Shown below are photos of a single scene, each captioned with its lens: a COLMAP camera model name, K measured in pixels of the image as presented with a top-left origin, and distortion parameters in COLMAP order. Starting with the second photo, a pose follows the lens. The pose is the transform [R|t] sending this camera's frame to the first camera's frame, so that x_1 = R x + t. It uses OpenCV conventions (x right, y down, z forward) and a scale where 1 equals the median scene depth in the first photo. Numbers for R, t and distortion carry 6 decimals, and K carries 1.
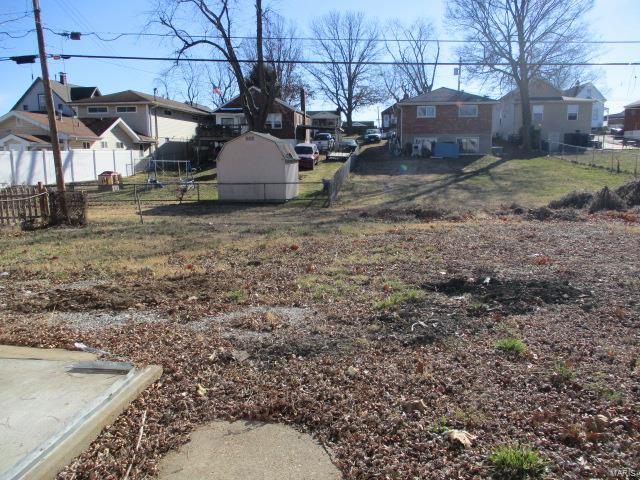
lens RADIAL K [[529.4, 0, 323.7], [0, 529.4, 239.3], [0, 0, 1]] dist [-0.009651, -0.005485]
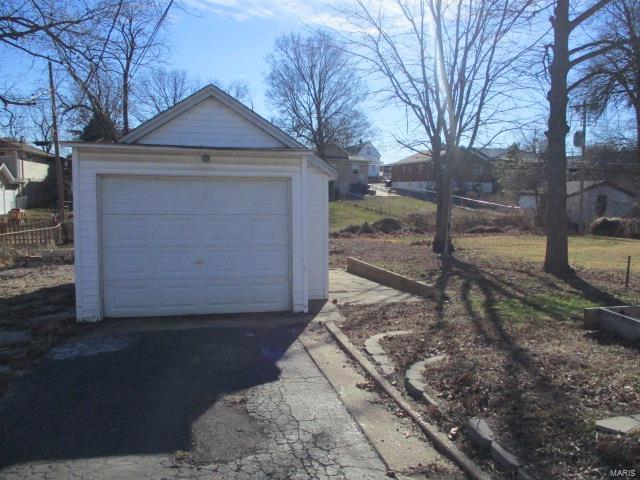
lens RADIAL K [[529.4, 0, 323.7], [0, 529.4, 239.3], [0, 0, 1]] dist [-0.009651, -0.005485]
pose [[0.934361, -0.008176, 0.356234, -0.102951], [0.032349, 0.997555, -0.061952, 0.027340], [-0.354857, 0.069409, 0.932341, -0.256149]]
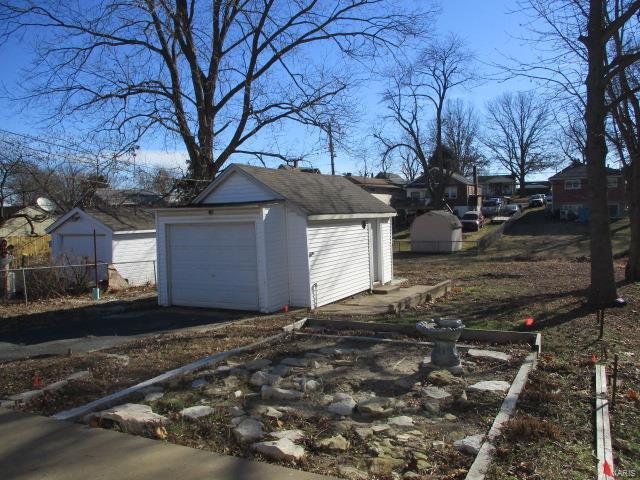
lens RADIAL K [[529.4, 0, 323.7], [0, 529.4, 239.3], [0, 0, 1]] dist [-0.009651, -0.005485]
pose [[0.942122, 0.002536, -0.335261, 0.049271], [-0.037175, 0.994595, -0.096944, 0.028468], [0.333203, 0.103796, 0.937124, -0.317120]]
